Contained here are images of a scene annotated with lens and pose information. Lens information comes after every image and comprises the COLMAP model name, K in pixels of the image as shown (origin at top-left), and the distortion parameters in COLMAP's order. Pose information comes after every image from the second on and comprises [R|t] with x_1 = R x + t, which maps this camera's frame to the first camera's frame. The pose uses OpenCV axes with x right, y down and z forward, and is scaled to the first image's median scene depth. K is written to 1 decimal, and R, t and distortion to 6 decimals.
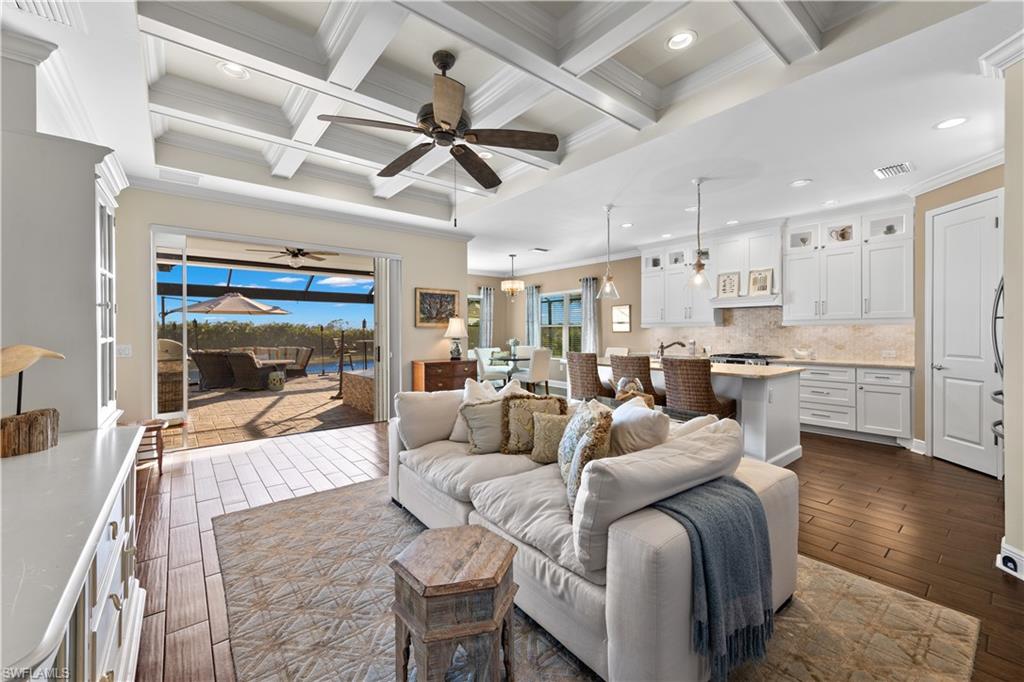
lens RADIAL K [[410.3, 0, 514.6], [0, 410.3, 338.3], [0, 0, 1]] dist [0.010429, 0.000210]
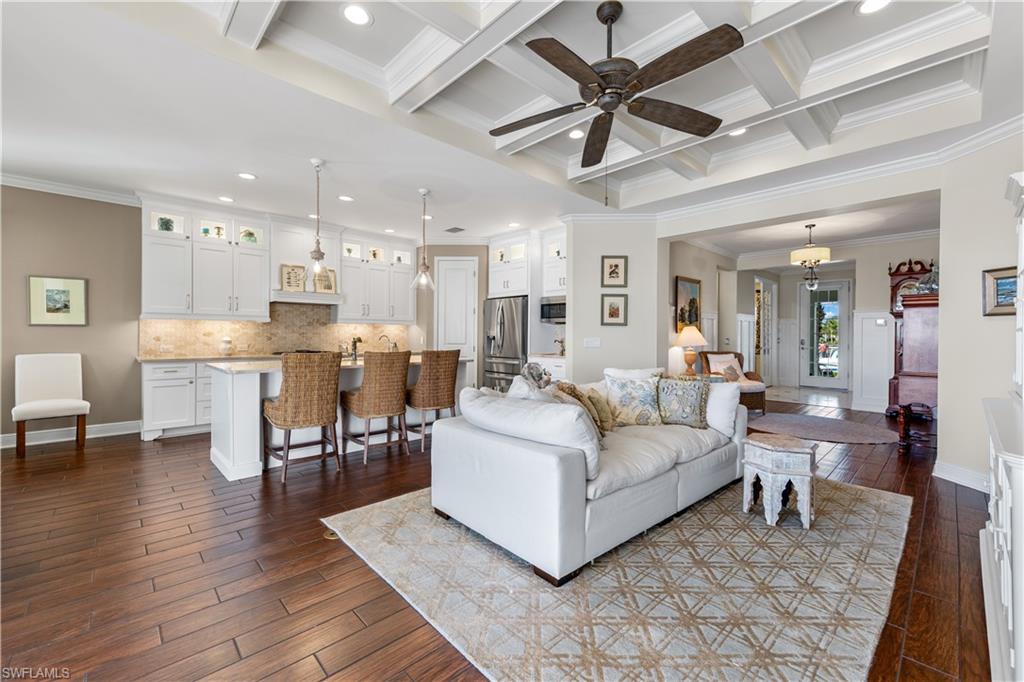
lens RADIAL K [[416.9, 0, 512.0], [0, 416.9, 341.0], [0, 0, 1]] dist [0.000120, -0.000065]
pose [[-0.077441, -0.012876, 0.996914, -0.501708], [0.009415, 0.999863, 0.013645, 0.005529], [-0.996952, 0.010442, -0.077309, 0.622481]]
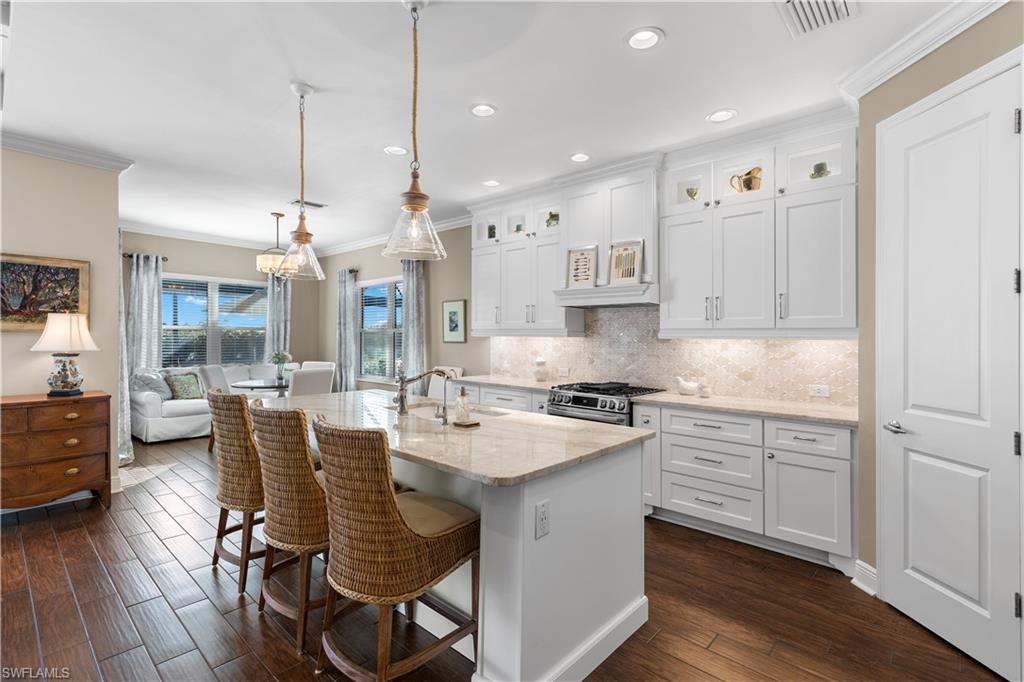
lens RADIAL K [[479.8, 0, 513.9], [0, 479.8, 335.9], [0, 0, 1]] dist [0.010936, -0.001133]
pose [[0.989172, 0.014096, 0.146085, 0.348198], [-0.011678, 0.999780, -0.017395, -0.019682], [-0.146298, 0.015501, 0.989119, 0.358988]]
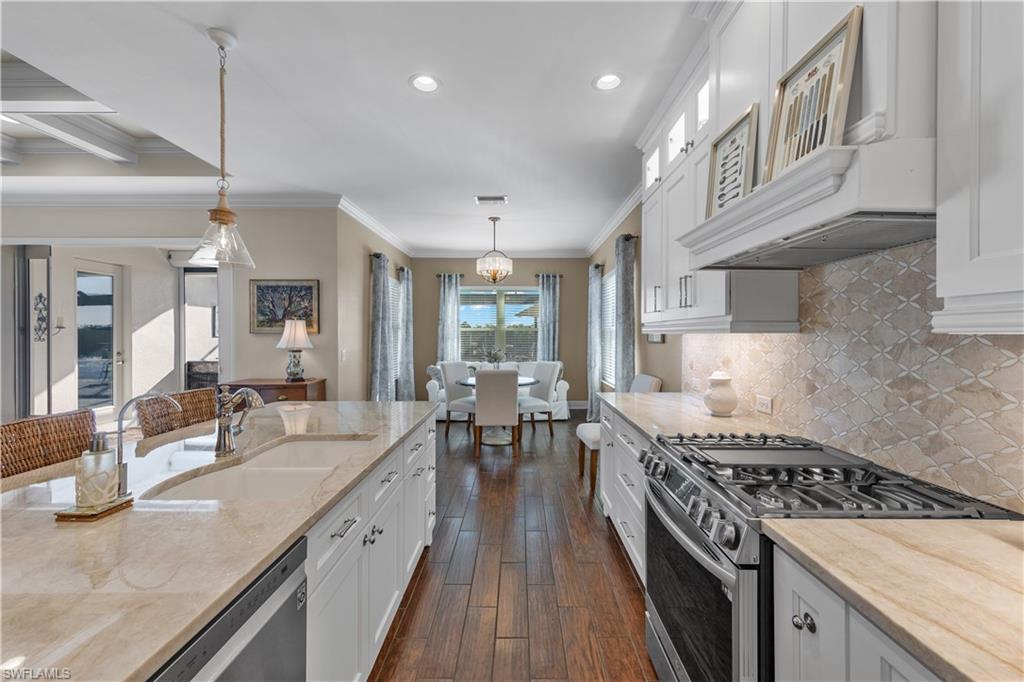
lens RADIAL K [[416.9, 0, 512.0], [0, 416.9, 341.0], [0, 0, 1]] dist [0.000120, -0.000065]
pose [[0.766405, 0.014558, -0.642193, 0.628648], [-0.013826, 0.999885, 0.006167, -0.026067], [0.642209, 0.004152, 0.766518, 0.768415]]
